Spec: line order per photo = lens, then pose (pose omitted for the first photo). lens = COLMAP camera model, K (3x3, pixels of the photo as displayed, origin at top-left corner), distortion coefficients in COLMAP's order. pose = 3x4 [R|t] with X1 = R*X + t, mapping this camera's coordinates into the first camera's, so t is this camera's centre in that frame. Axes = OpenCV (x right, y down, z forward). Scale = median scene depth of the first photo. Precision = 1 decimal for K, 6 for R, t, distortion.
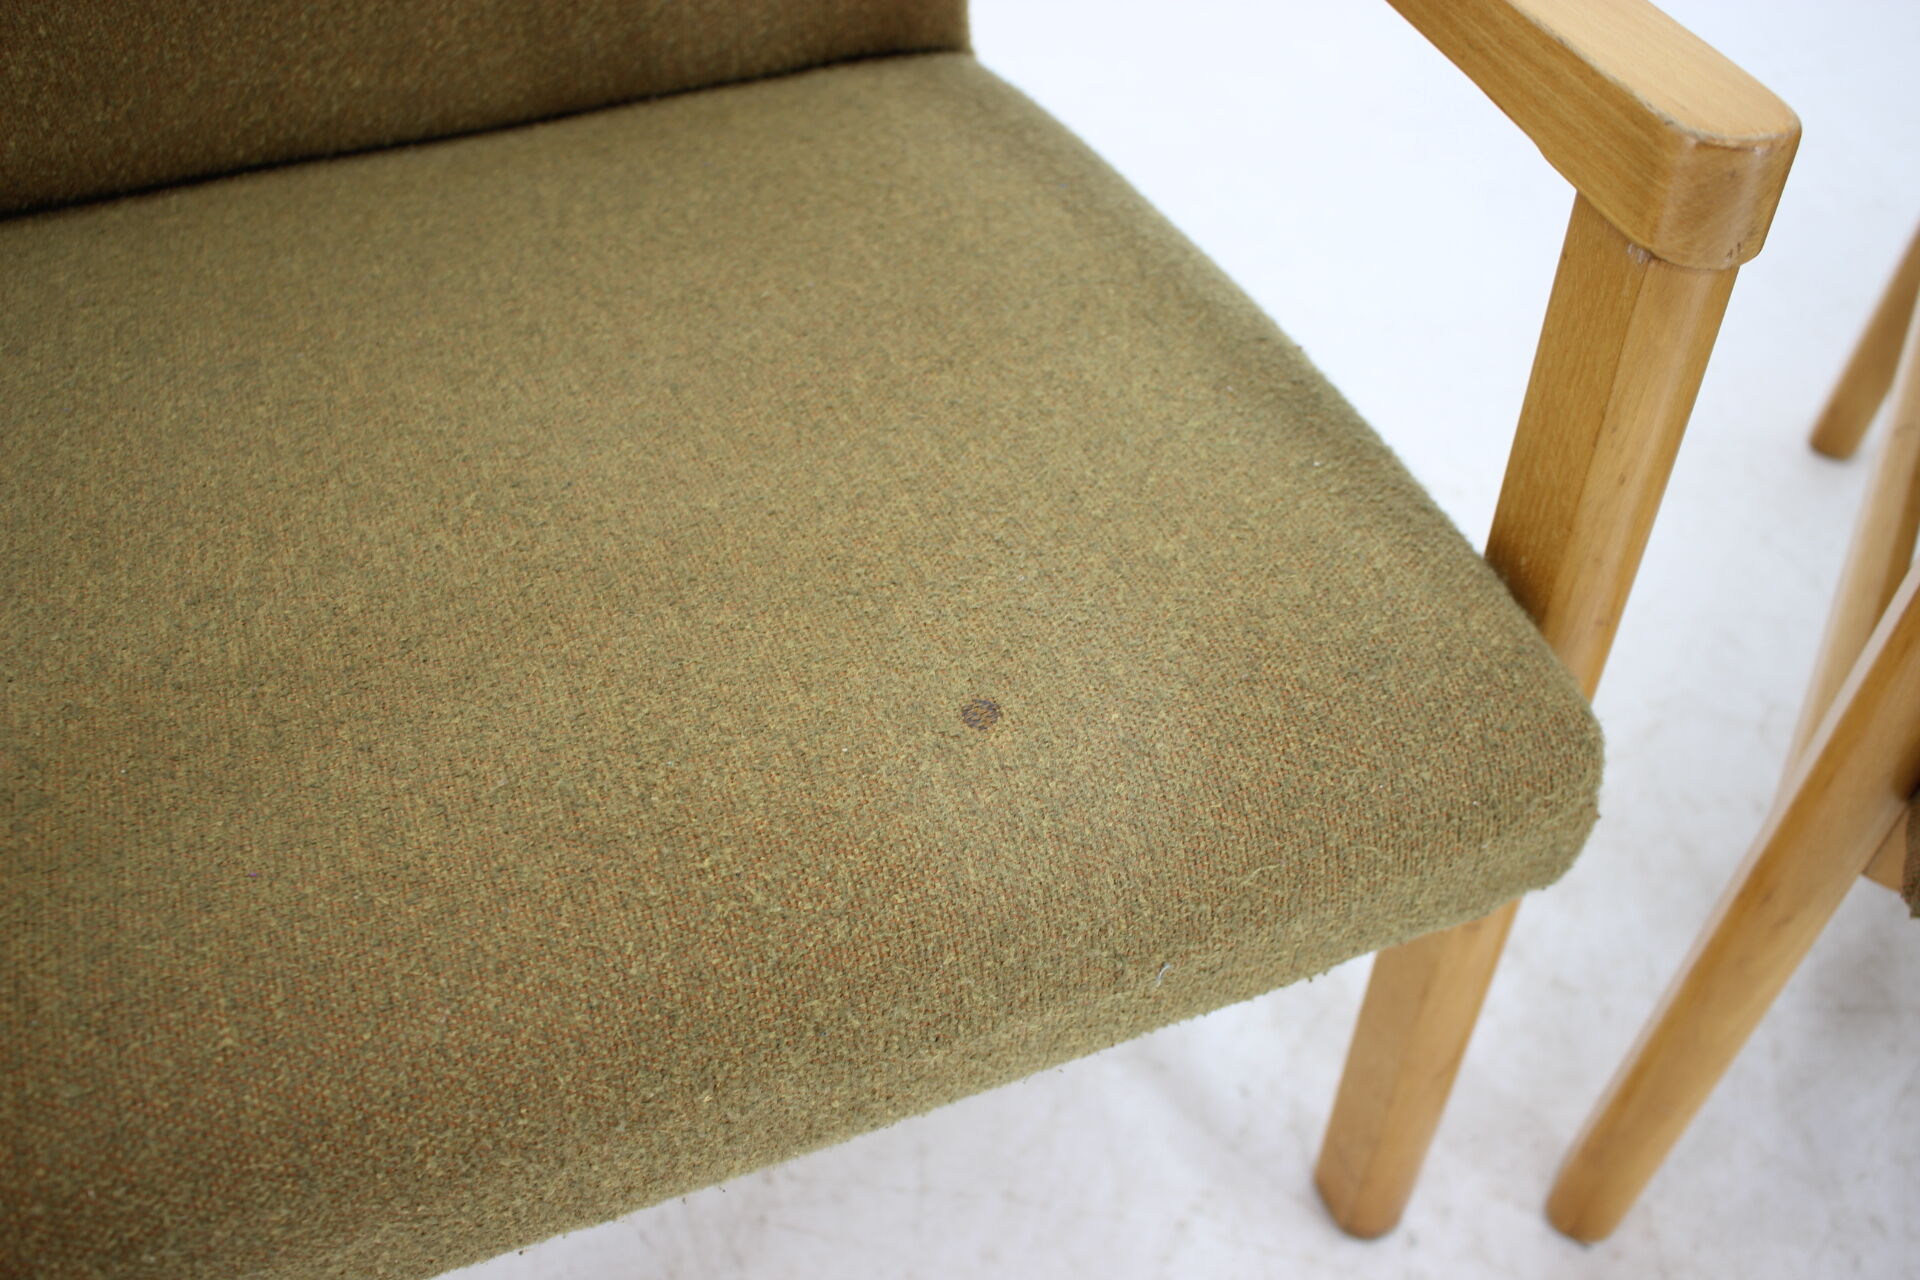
lens RADIAL K [[1767.4, 0, 940.0], [0, 1767.4, 645.9], [0, 0, 1]] dist [-0.089790, 0.000000]
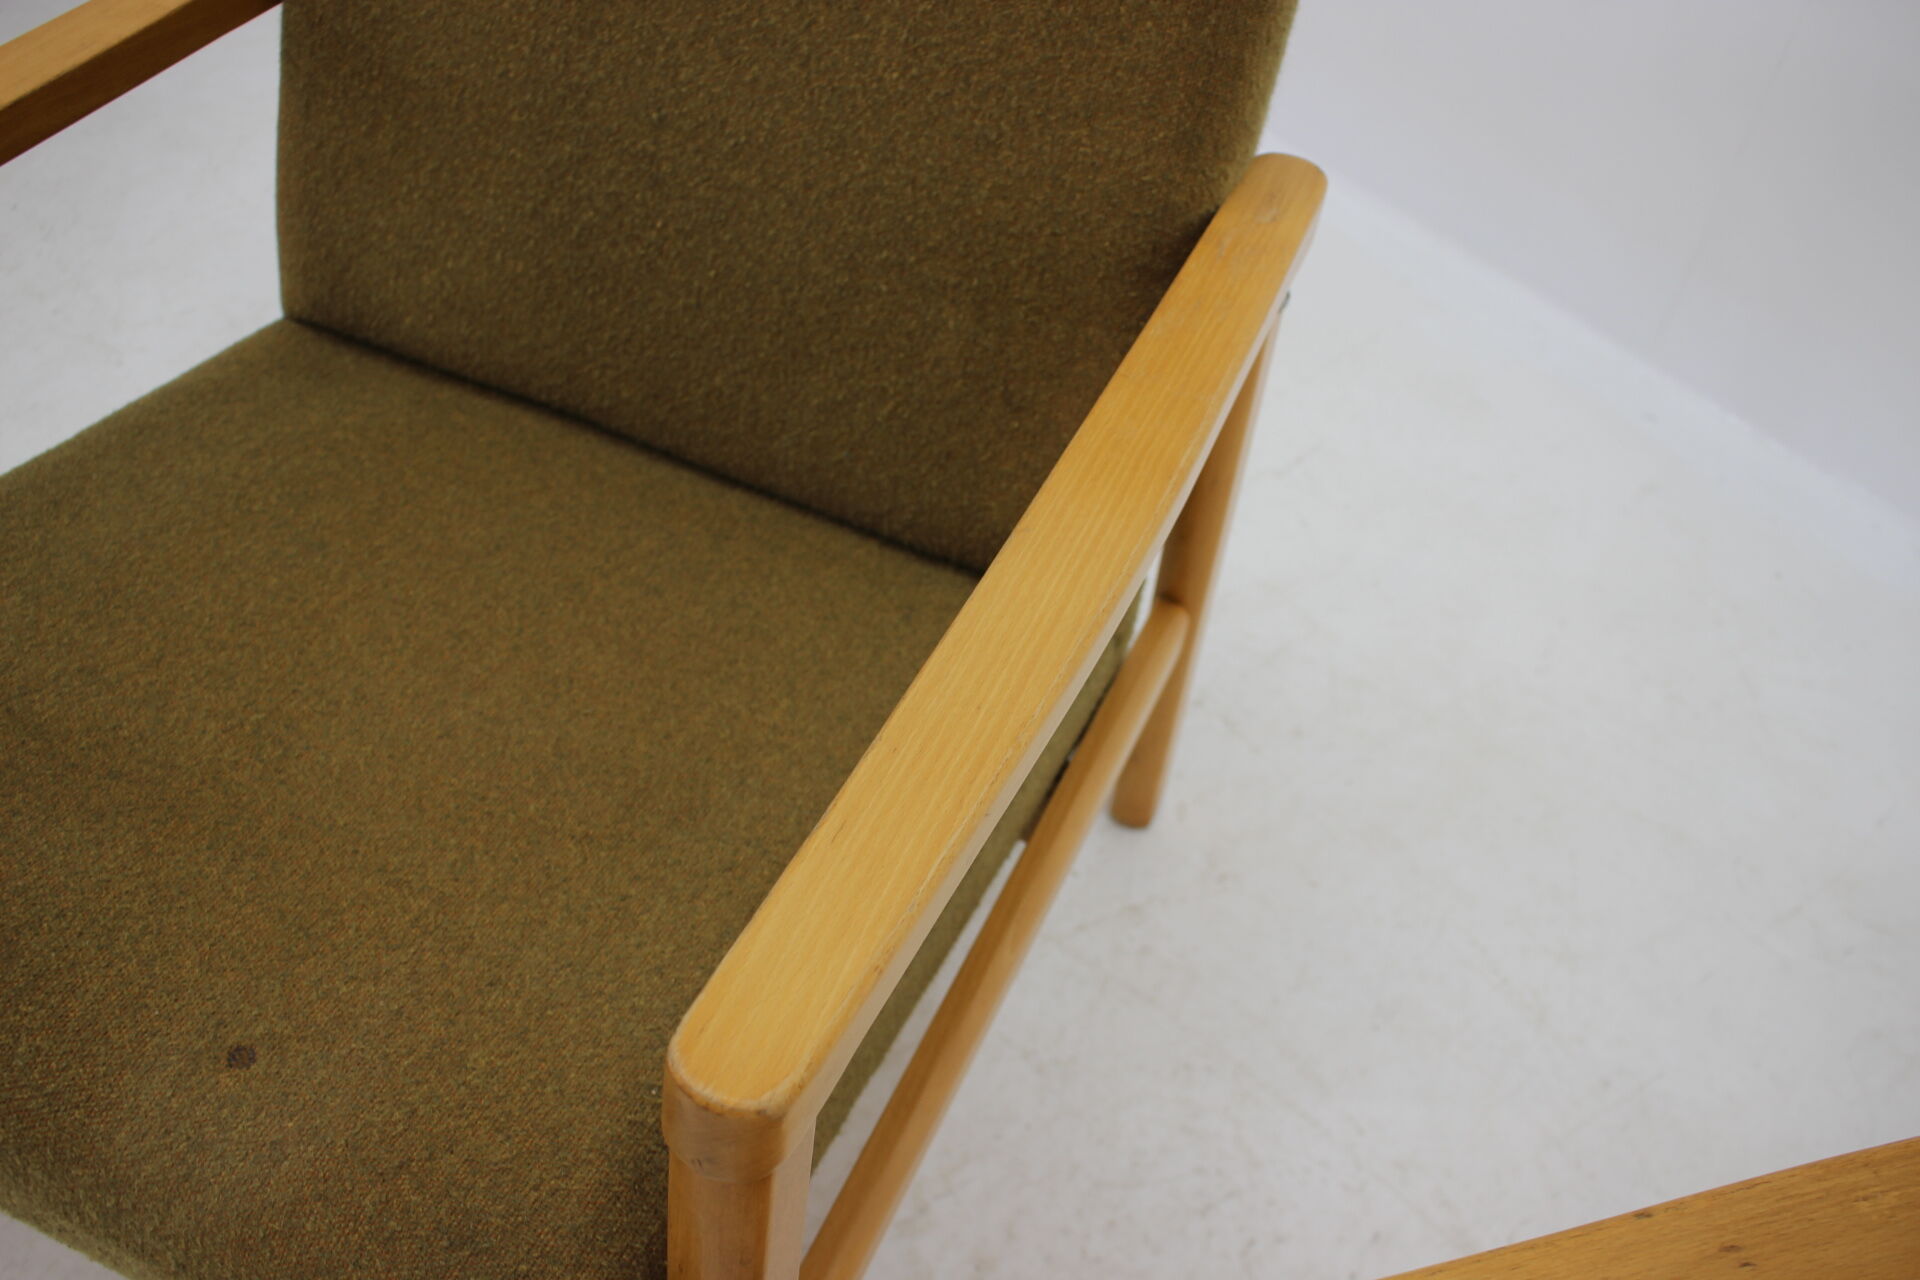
lens RADIAL K [[1767.4, 0, 956.6], [0, 1767.4, 638.5], [0, 0, 1]] dist [-0.089790, 0.000000]
pose [[0.695463, 0.531294, -0.483795, 0.577618], [-0.574002, 0.815792, 0.070748, -0.417256], [0.432264, 0.228497, 0.872317, -0.000369]]
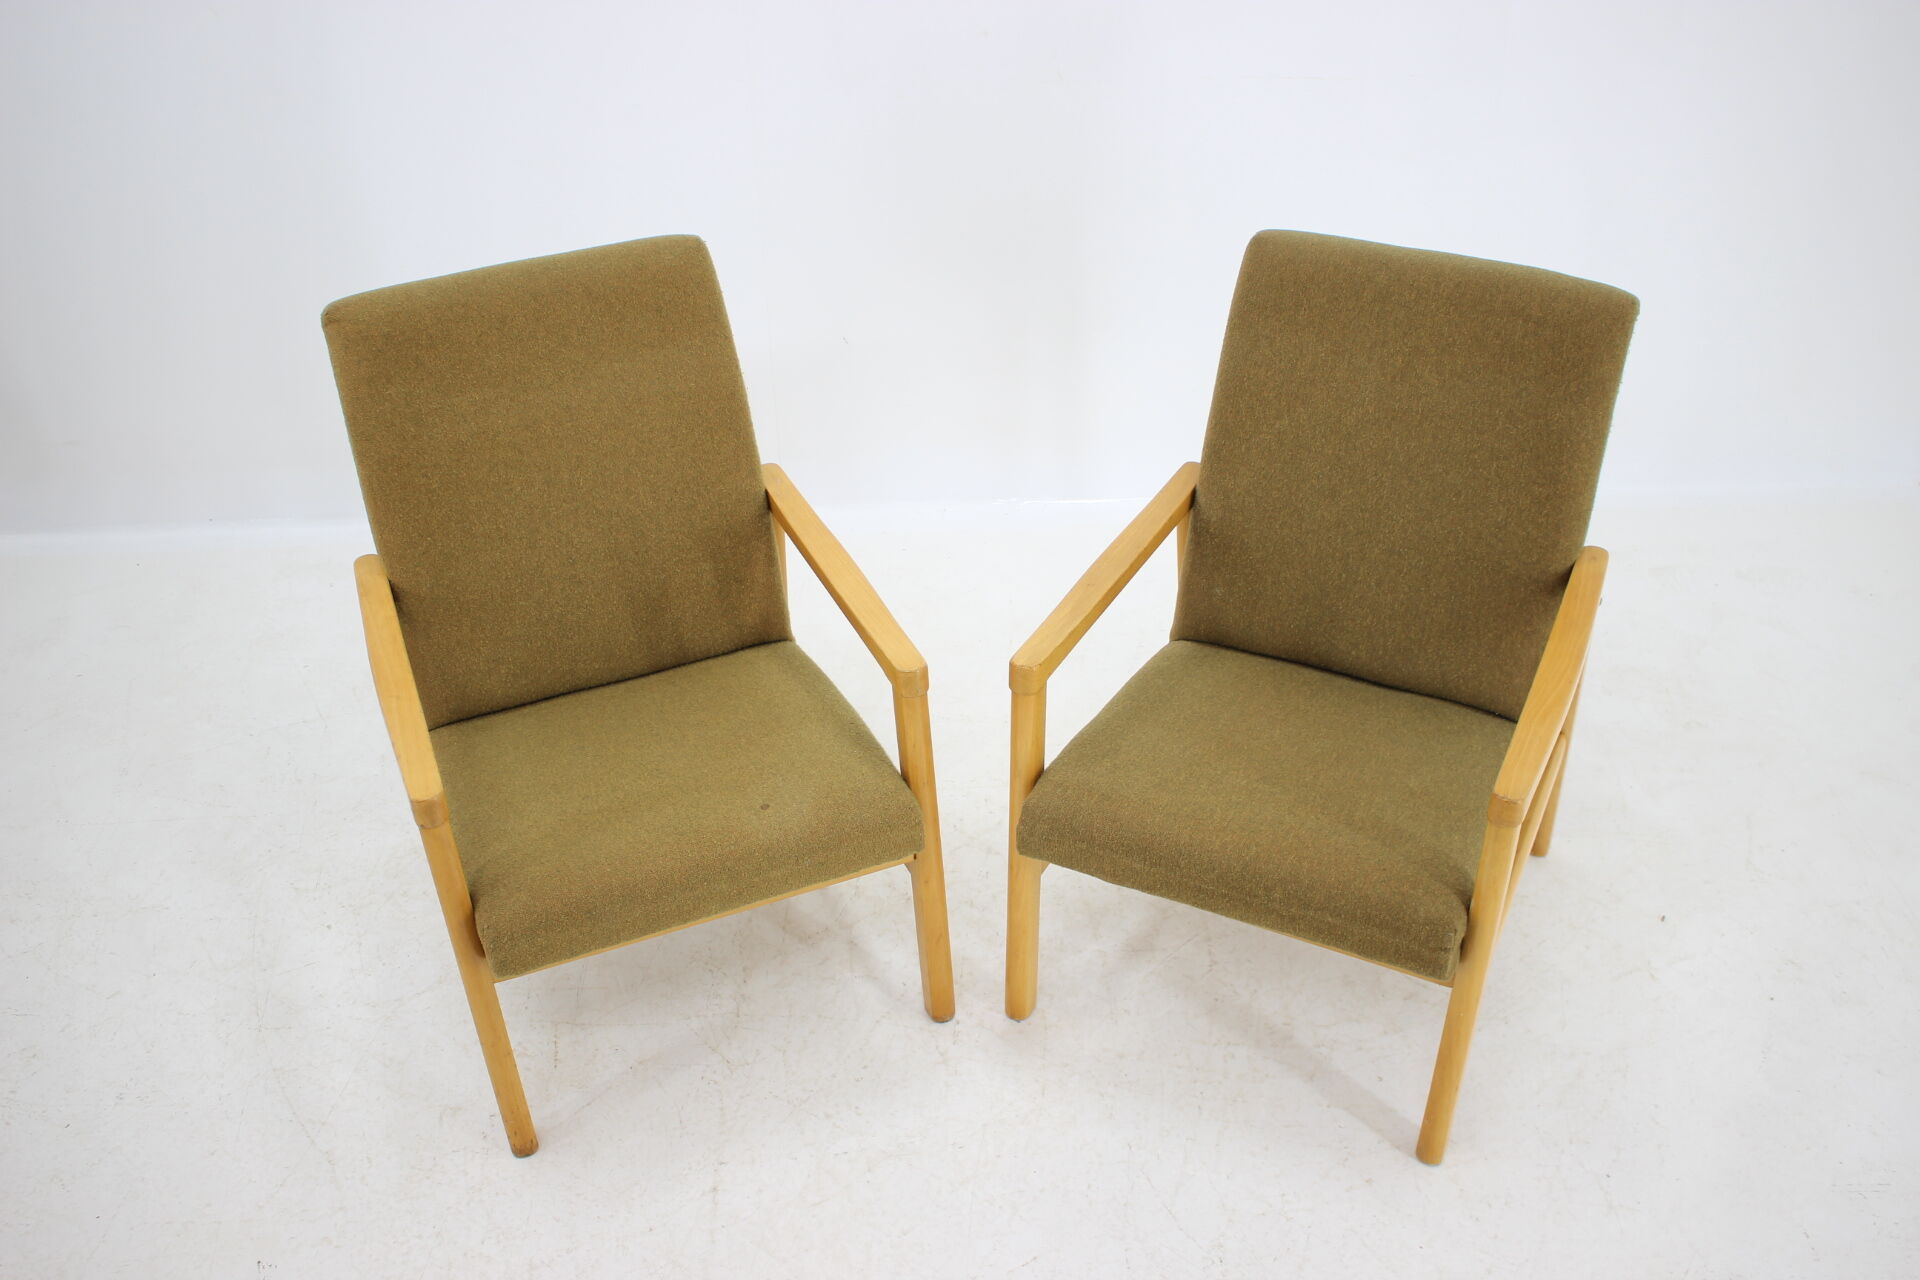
lens RADIAL K [[1767.4, 0, 969.4], [0, 1767.4, 645.5], [0, 0, 1]] dist [-0.089790, 0.000000]
pose [[0.997478, -0.070953, 0.001543, 0.370667], [0.069154, 0.966844, -0.245826, 0.512424], [0.015950, 0.245313, 0.969313, -2.263667]]
